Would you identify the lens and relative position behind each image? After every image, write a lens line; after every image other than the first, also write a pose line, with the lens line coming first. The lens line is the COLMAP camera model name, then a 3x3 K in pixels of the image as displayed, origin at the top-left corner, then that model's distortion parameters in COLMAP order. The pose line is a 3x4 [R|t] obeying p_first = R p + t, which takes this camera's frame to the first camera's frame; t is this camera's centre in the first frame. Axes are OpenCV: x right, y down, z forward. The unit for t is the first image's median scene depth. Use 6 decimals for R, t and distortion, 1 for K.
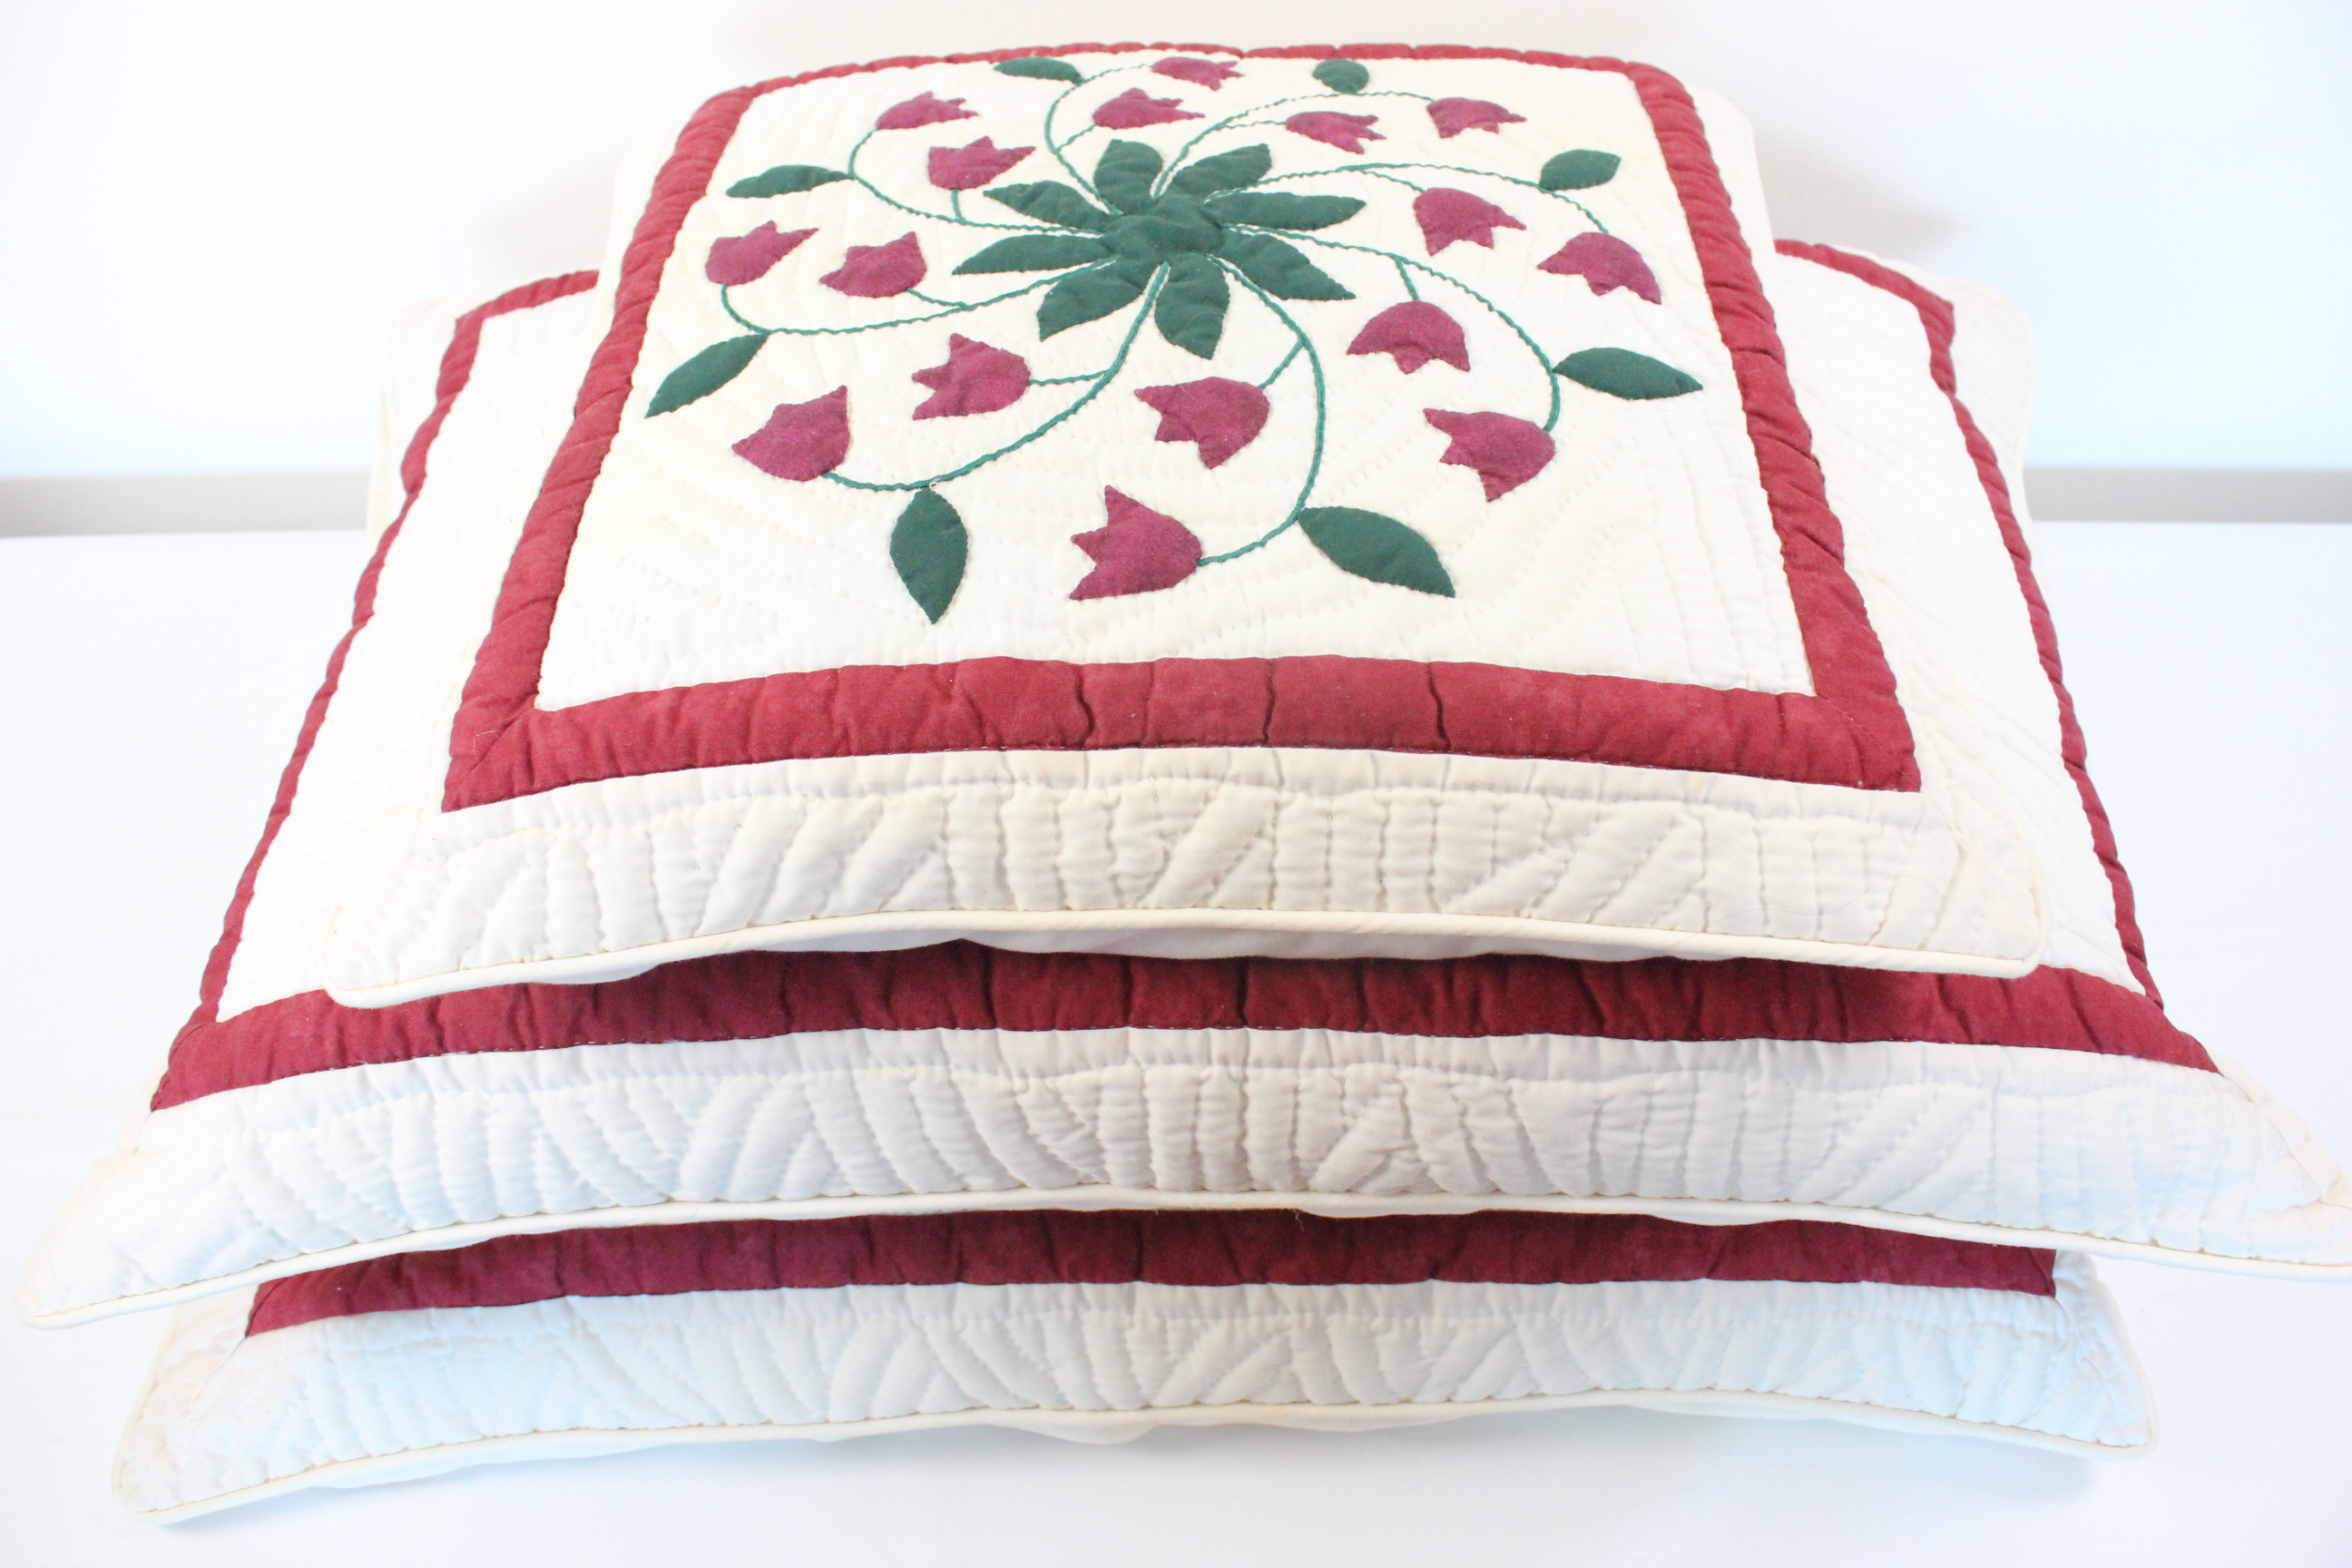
lens RADIAL K [[1918.8, 0, 1176.0], [0, 1918.8, 784.0], [0, 0, 1]] dist [-0.164957, 0.138855]
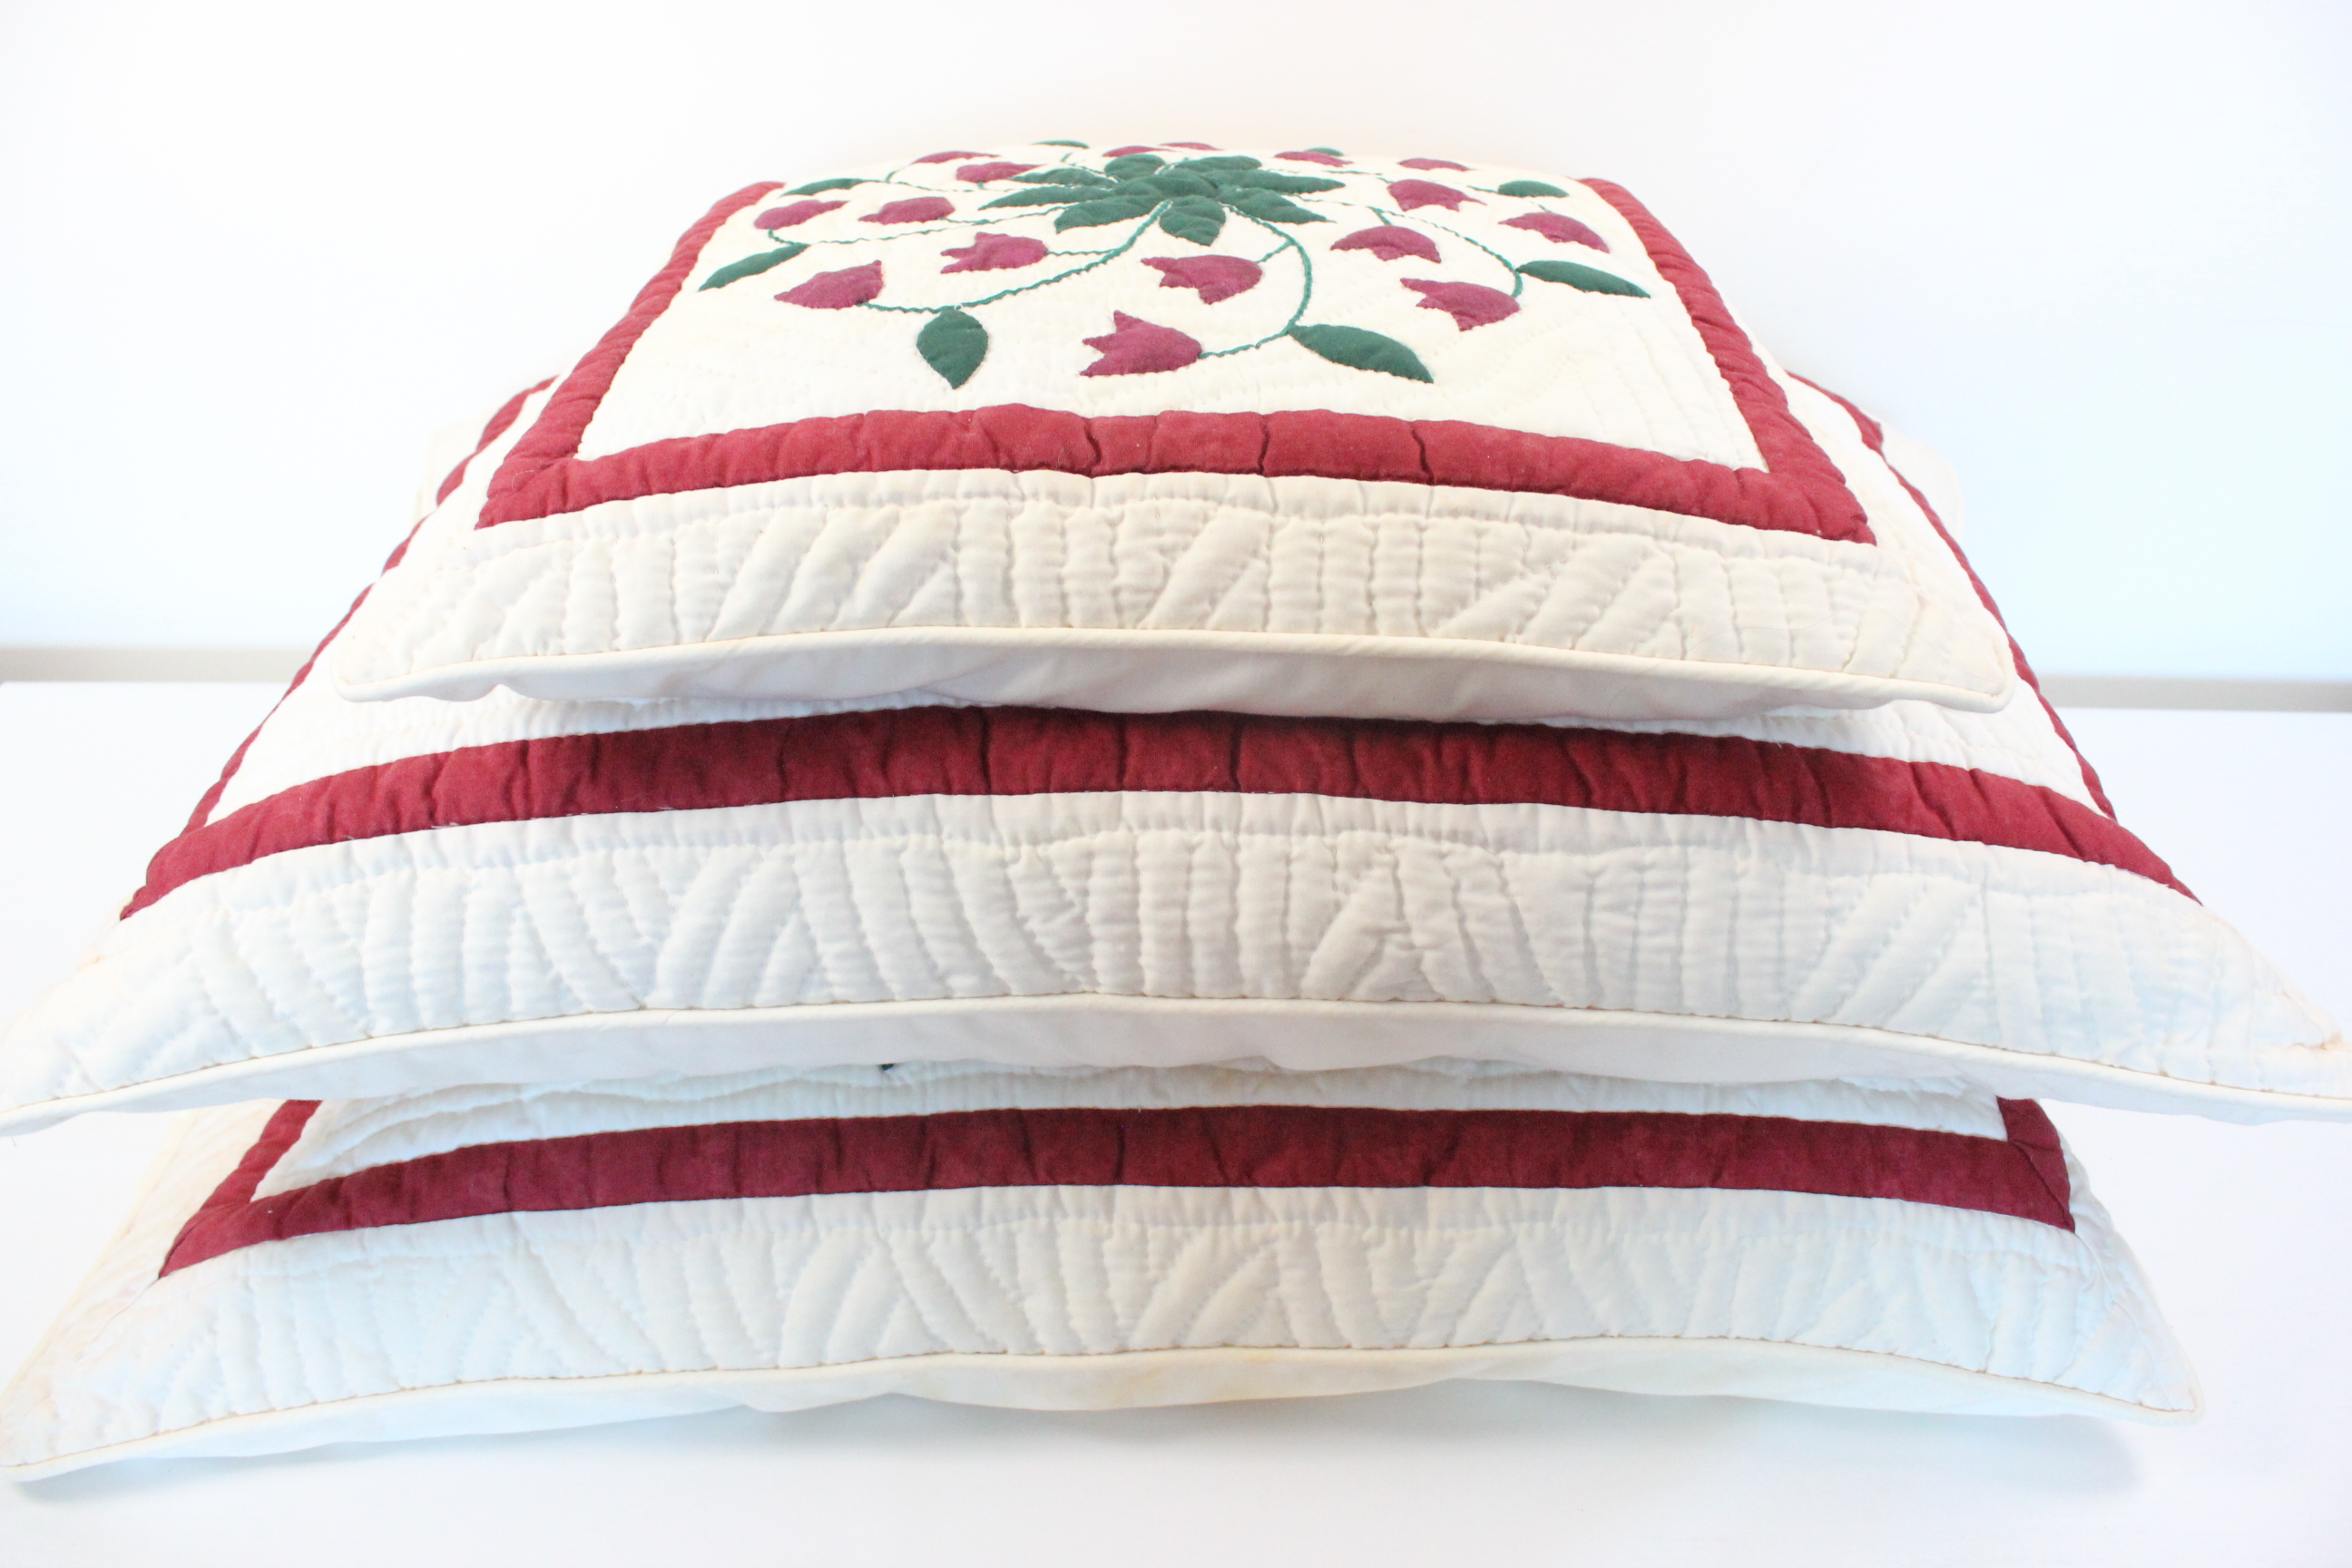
lens RADIAL K [[1918.8, 0, 1176.0], [0, 1918.8, 784.0], [0, 0, 1]] dist [-0.164957, 0.138855]
pose [[0.999635, 0.022061, 0.015591, -0.012257], [-0.016434, 0.954674, -0.297198, 0.421797], [-0.021441, 0.296833, 0.954689, 0.031742]]
